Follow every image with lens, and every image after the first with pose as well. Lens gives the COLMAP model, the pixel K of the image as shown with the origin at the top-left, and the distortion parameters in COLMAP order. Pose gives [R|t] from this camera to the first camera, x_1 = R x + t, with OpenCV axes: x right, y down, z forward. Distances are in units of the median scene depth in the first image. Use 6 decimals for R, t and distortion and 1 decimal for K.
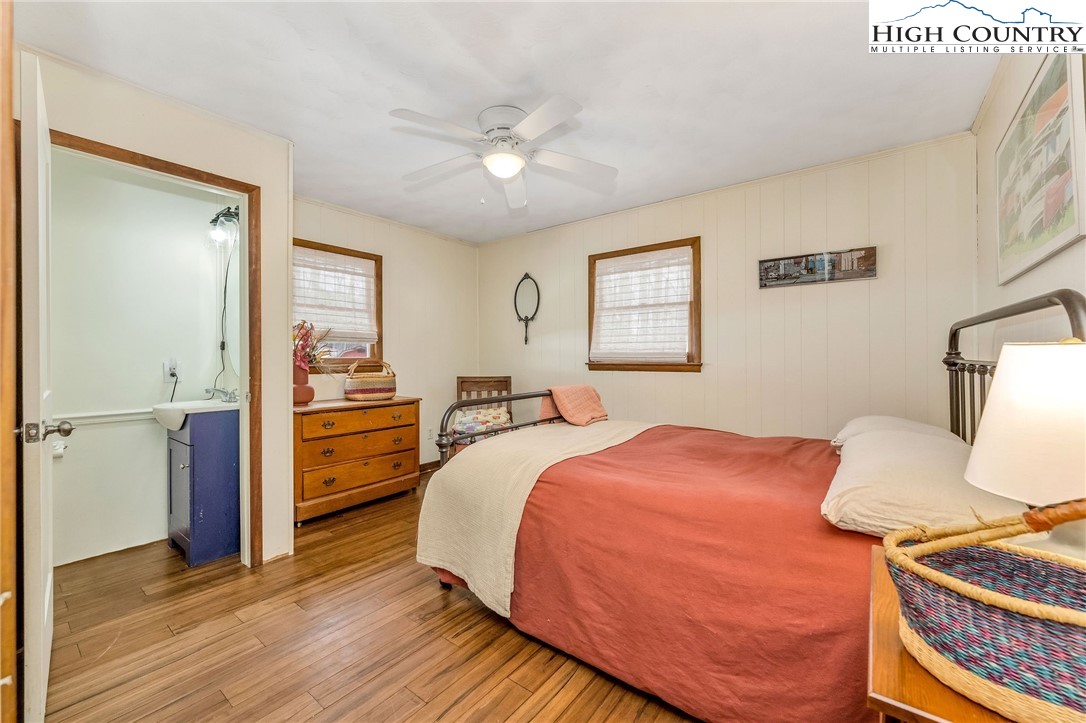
lens RADIAL K [[464.7, 0, 539.6], [0, 464.7, 356.4], [0, 0, 1]] dist [0.000499, -0.000017]
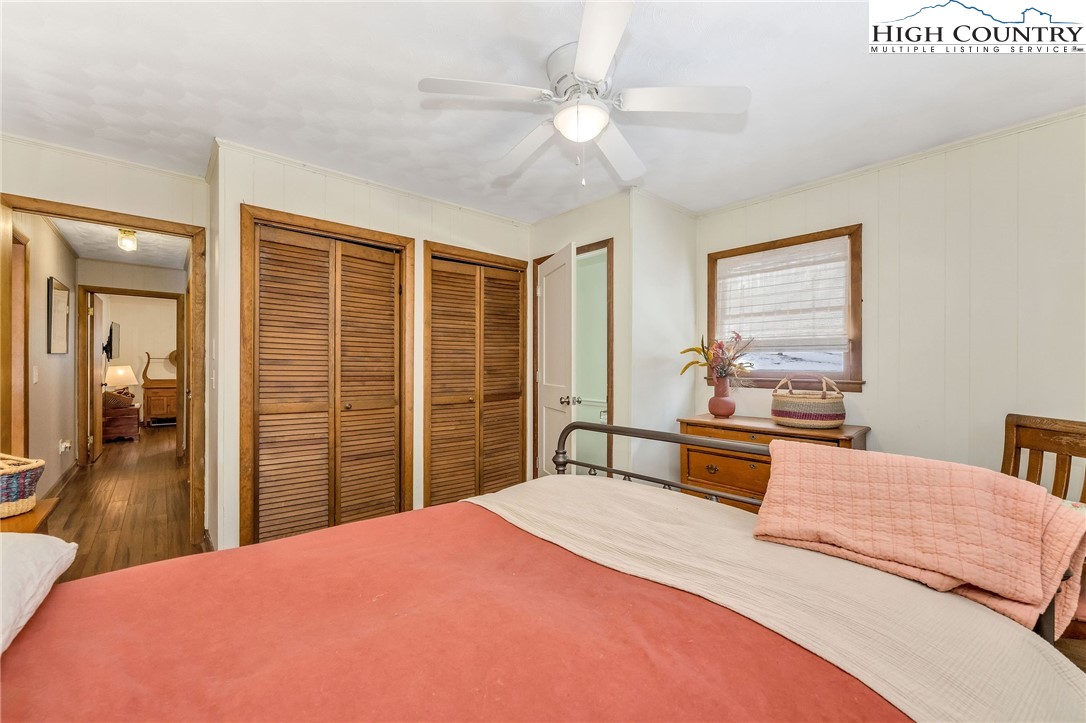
lens RADIAL K [[436.2, 0, 542.3], [0, 436.2, 367.1], [0, 0, 1]] dist [-0.000312, -0.000112]
pose [[-0.192808, 0.002006, -0.981235, 0.439437], [-0.001426, 0.999996, 0.002324, -0.004868], [0.981236, 0.001847, -0.192804, 0.745241]]
